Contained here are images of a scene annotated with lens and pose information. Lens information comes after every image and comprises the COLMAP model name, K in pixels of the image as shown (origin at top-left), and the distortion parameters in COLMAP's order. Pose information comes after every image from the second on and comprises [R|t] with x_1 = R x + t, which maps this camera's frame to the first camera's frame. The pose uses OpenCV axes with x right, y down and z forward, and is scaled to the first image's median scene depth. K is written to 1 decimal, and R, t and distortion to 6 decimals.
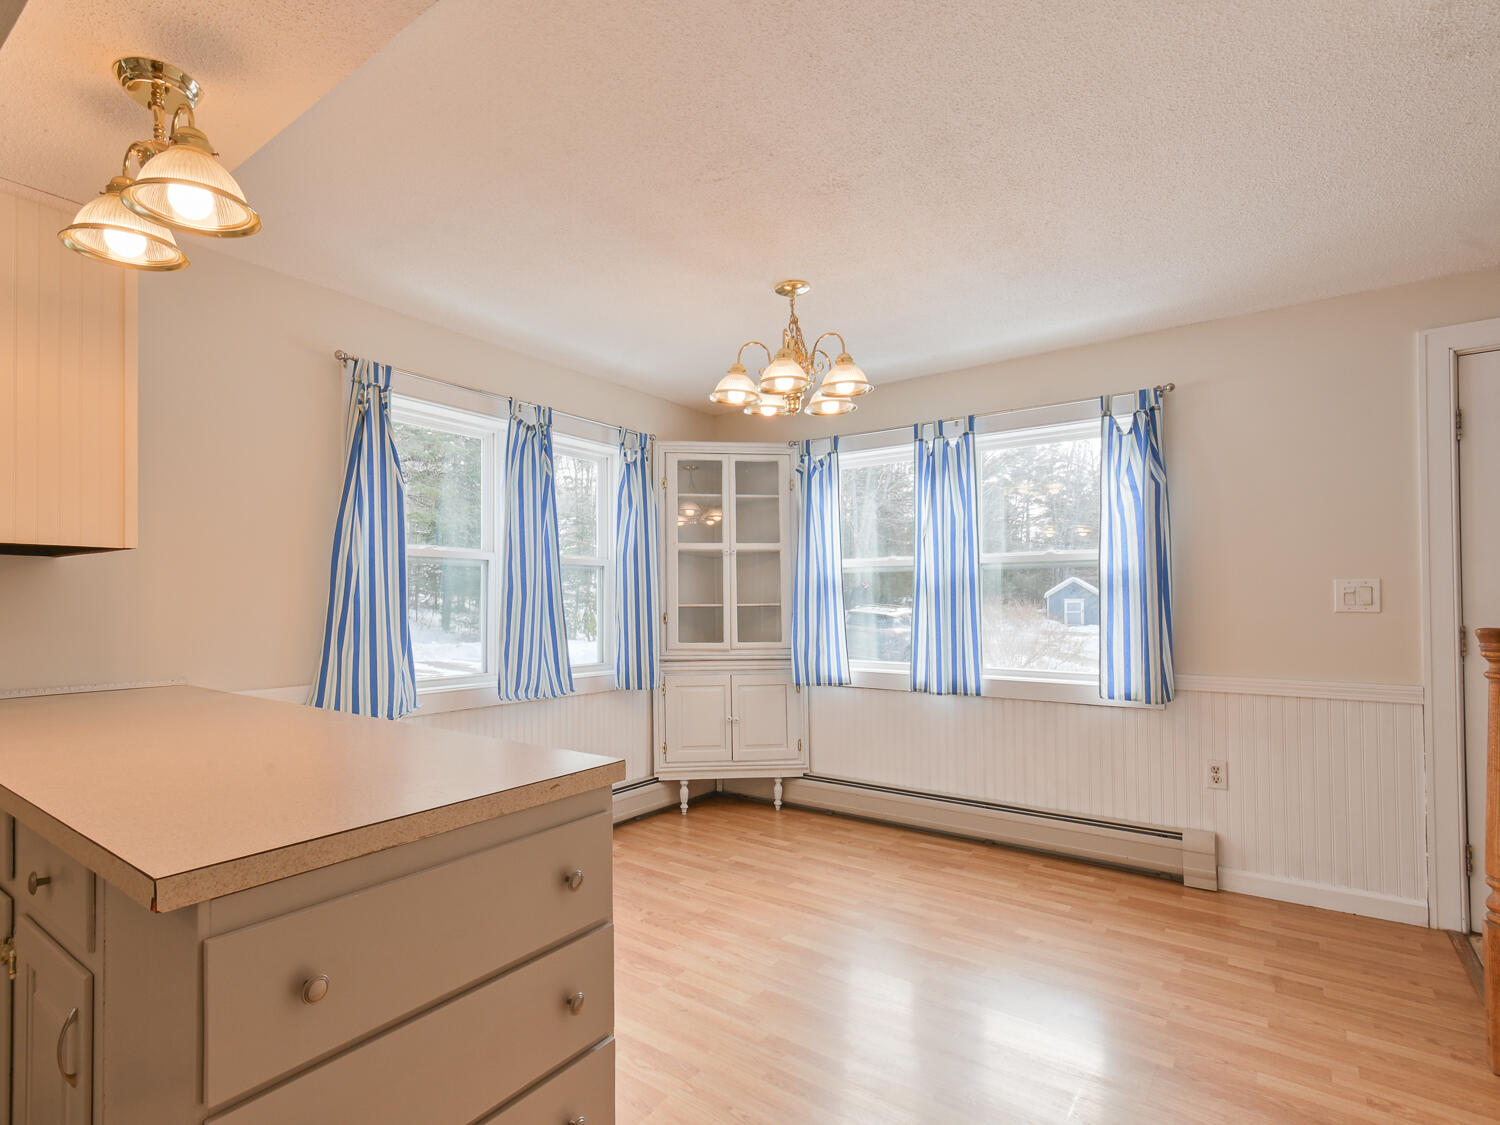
lens RADIAL K [[772.1, 0, 751.0], [0, 772.1, 598.8], [0, 0, 1]] dist [0.059421, 0.000056]
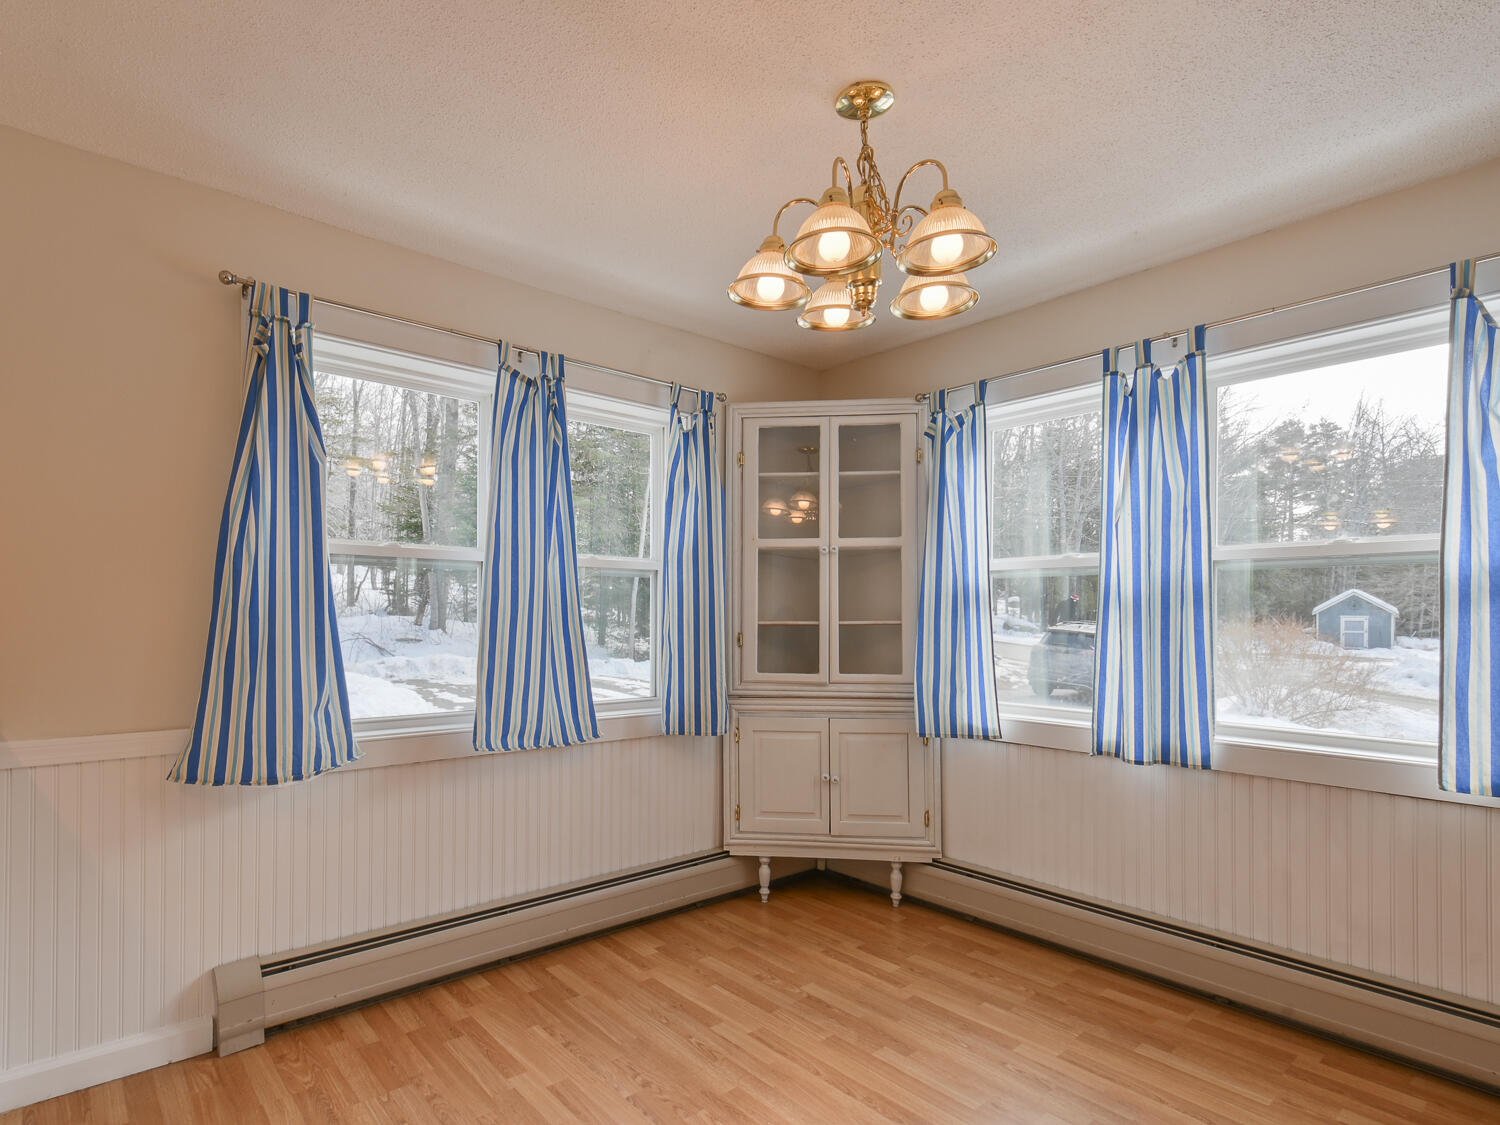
lens RADIAL K [[795.4, 0, 740.8], [0, 795.4, 623.1], [0, 0, 1]] dist [0.026901, -0.002666]
pose [[0.967479, 0.007910, -0.252826, 0.088442], [-0.004810, 0.999905, 0.012879, -0.000787], [0.252904, -0.011244, 0.967426, 0.266576]]
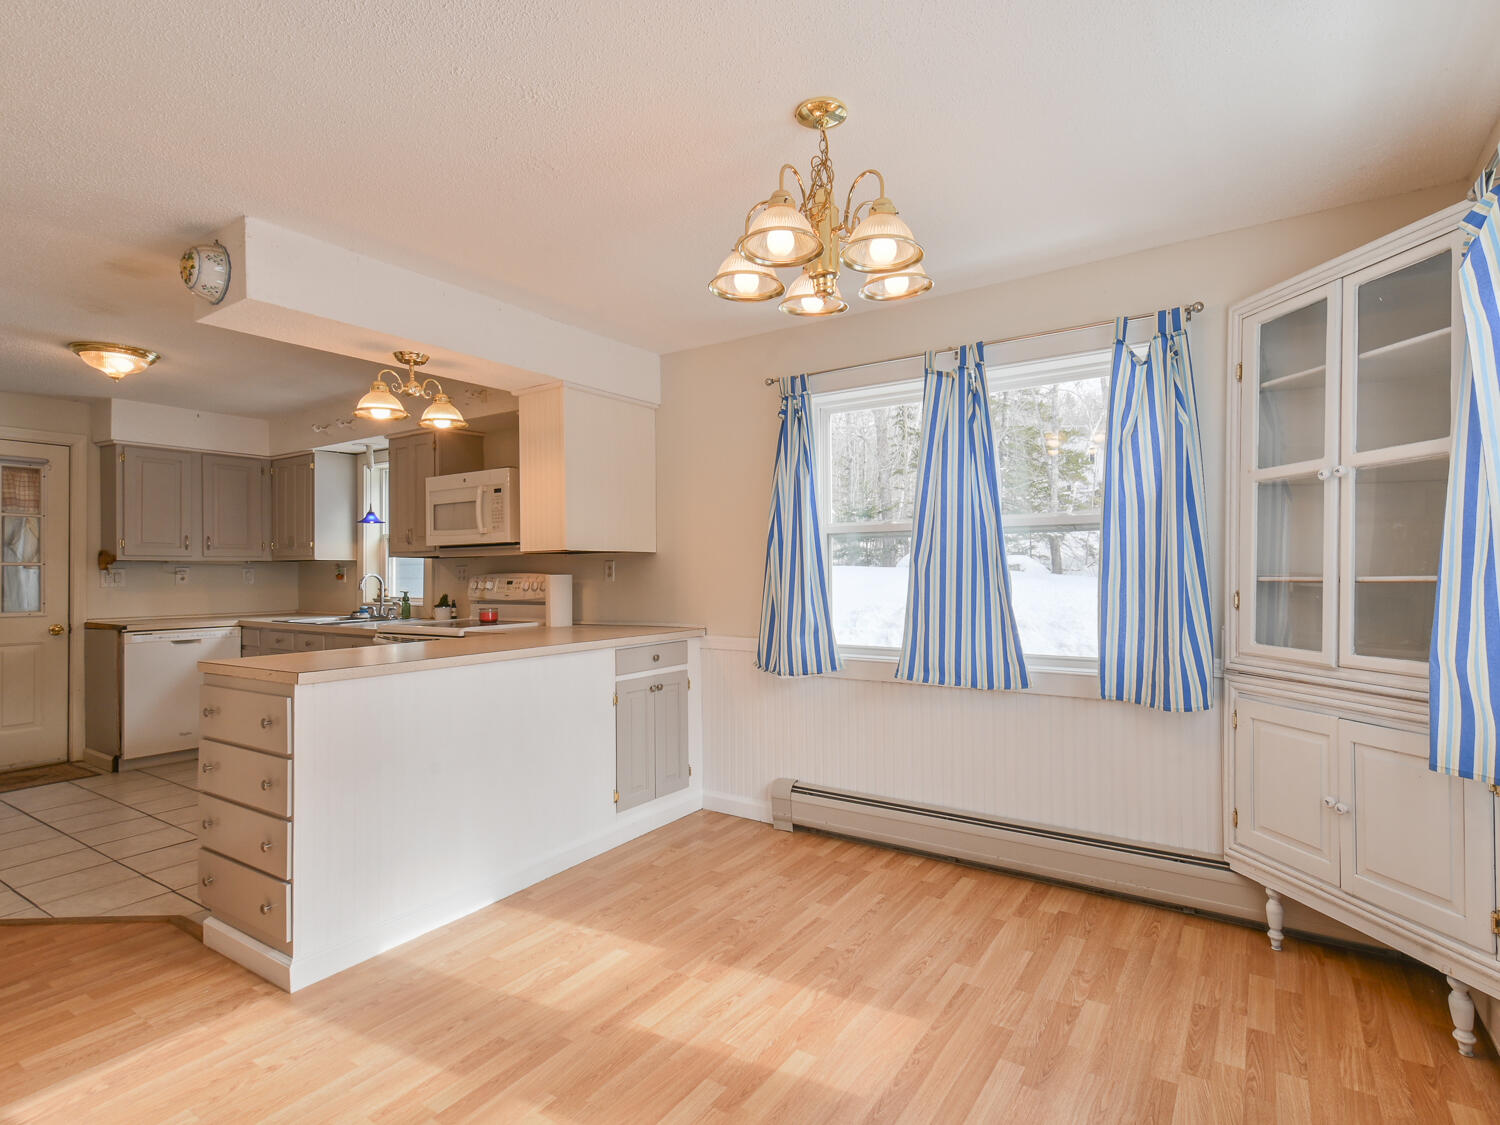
lens RADIAL K [[811.1, 0, 761.8], [0, 811.1, 565.8], [0, 0, 1]] dist [0.016178, -0.001620]
pose [[-0.000728, -0.004015, -0.999992, 0.538119], [0.014120, 0.999892, -0.004025, -0.003753], [0.999900, -0.014123, -0.000672, 0.666530]]
